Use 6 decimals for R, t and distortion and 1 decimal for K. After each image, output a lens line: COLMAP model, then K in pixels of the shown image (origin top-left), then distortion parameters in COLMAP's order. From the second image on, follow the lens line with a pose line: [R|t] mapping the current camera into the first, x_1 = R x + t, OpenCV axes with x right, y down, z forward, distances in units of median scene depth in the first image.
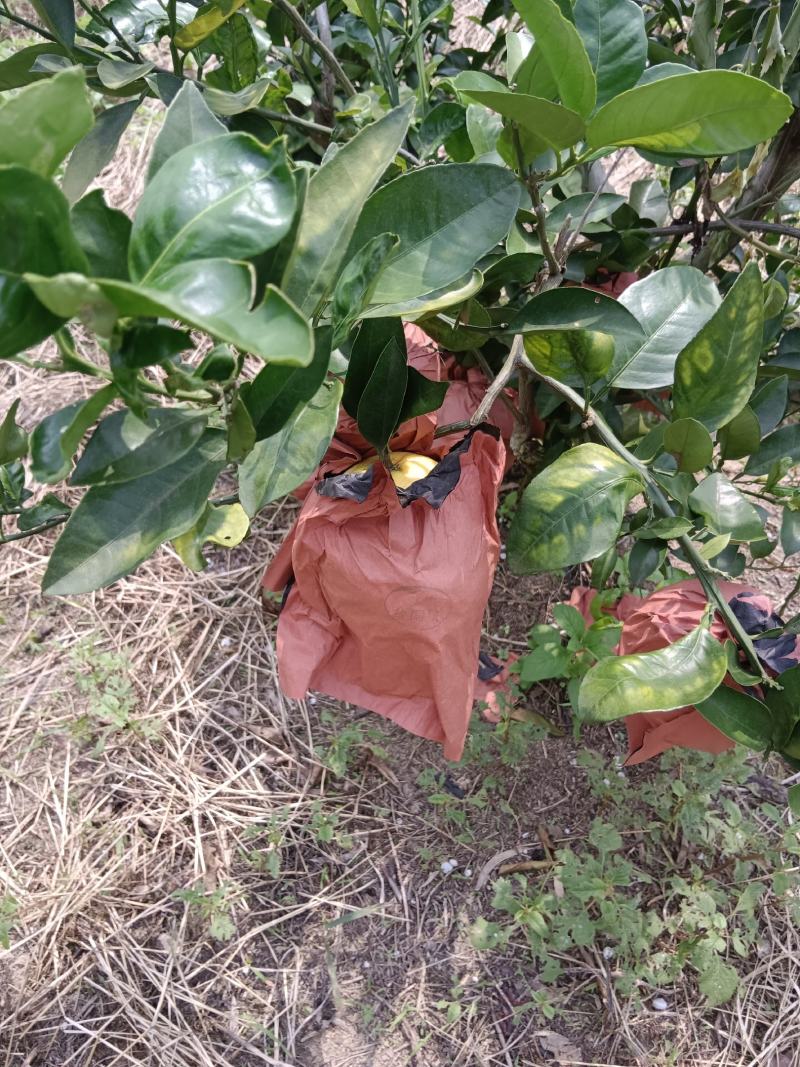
lens RADIAL K [[798.7, 0, 399.7], [0, 798.7, 533.1], [0, 0, 1]] dist [0.070465, -0.002793]
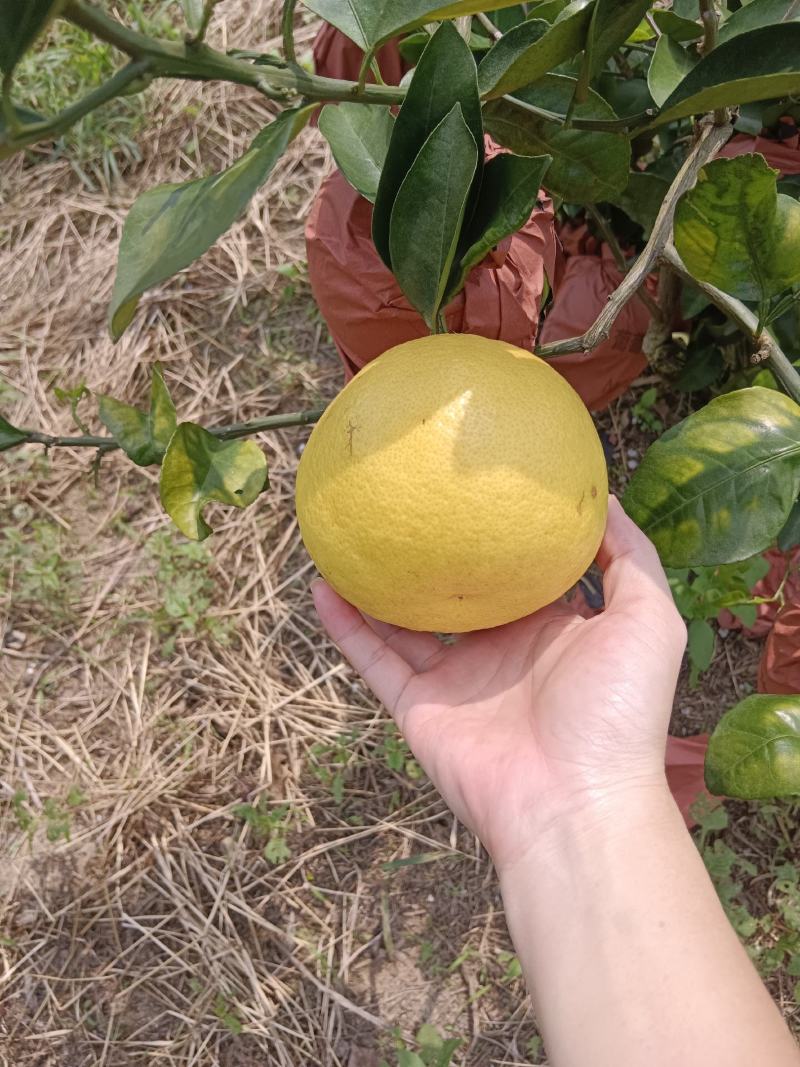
lens RADIAL K [[798.7, 0, 399.7], [0, 798.7, 533.1], [0, 0, 1]] dist [0.070465, -0.002793]
pose [[0.984602, 0.086859, -0.151706, 0.027896], [-0.060316, 0.983329, 0.171538, -0.044253], [0.164077, -0.159747, 0.973427, 0.134103]]
